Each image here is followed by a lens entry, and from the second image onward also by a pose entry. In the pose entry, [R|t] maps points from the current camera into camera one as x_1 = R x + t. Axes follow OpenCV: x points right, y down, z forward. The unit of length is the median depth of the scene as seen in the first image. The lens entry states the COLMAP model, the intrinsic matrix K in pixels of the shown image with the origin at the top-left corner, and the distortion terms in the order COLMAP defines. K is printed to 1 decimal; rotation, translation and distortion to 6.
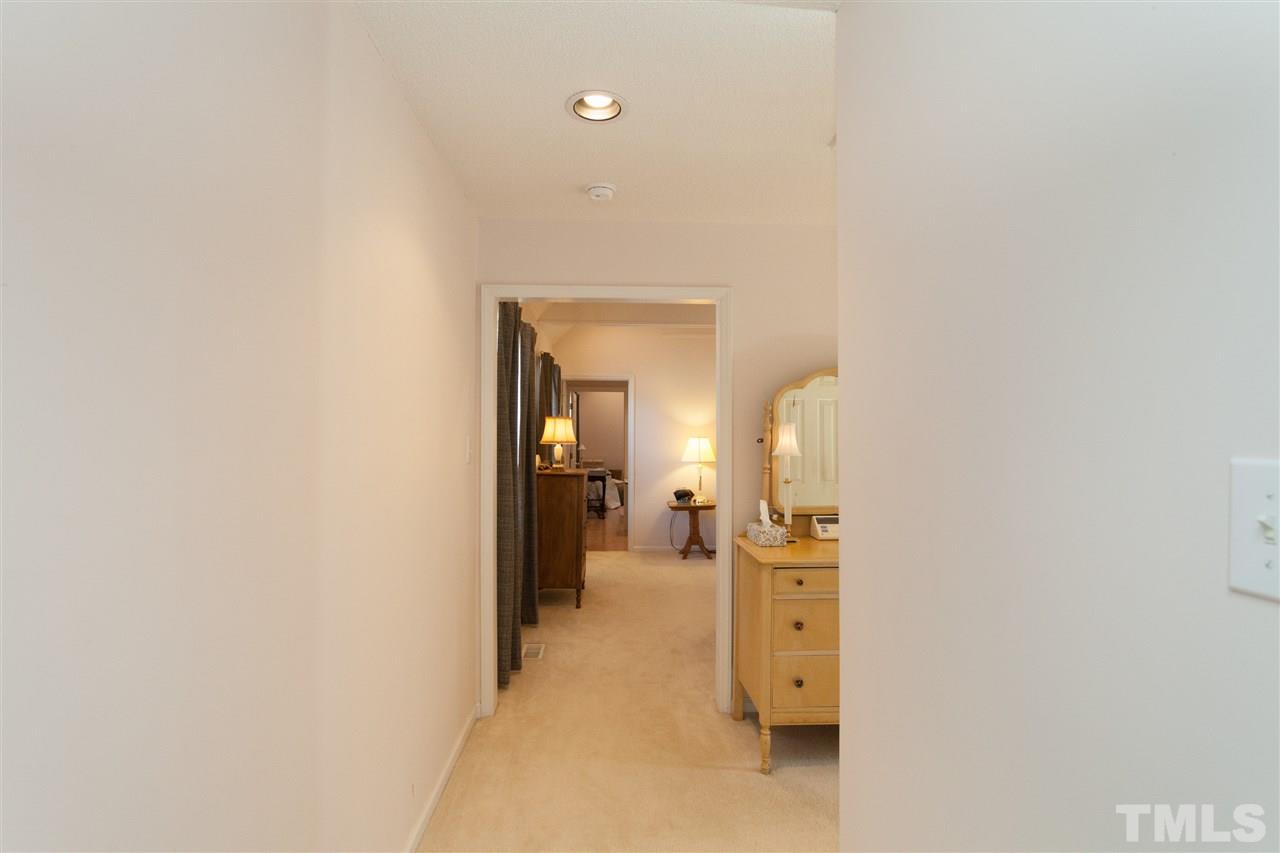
lens RADIAL K [[600.4, 0, 647.6], [0, 600.4, 440.1], [0, 0, 1]] dist [0.021754, -0.000037]
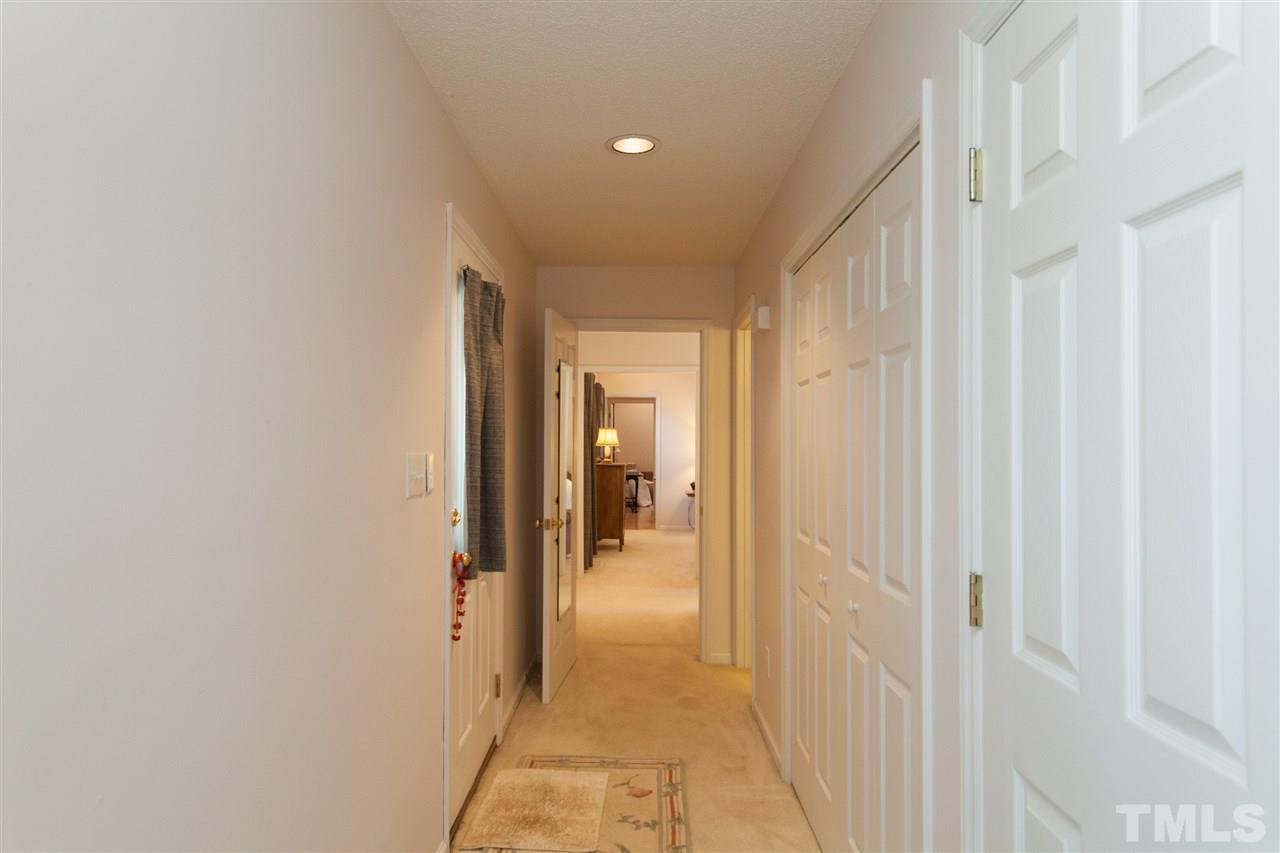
lens RADIAL K [[600.4, 0, 647.6], [0, 600.4, 440.1], [0, 0, 1]] dist [0.021754, -0.000037]
pose [[0.998555, -0.002602, -0.053671, 0.019610], [0.002170, 0.999965, -0.008097, 0.002702], [0.053691, 0.007969, 0.998526, -0.289876]]
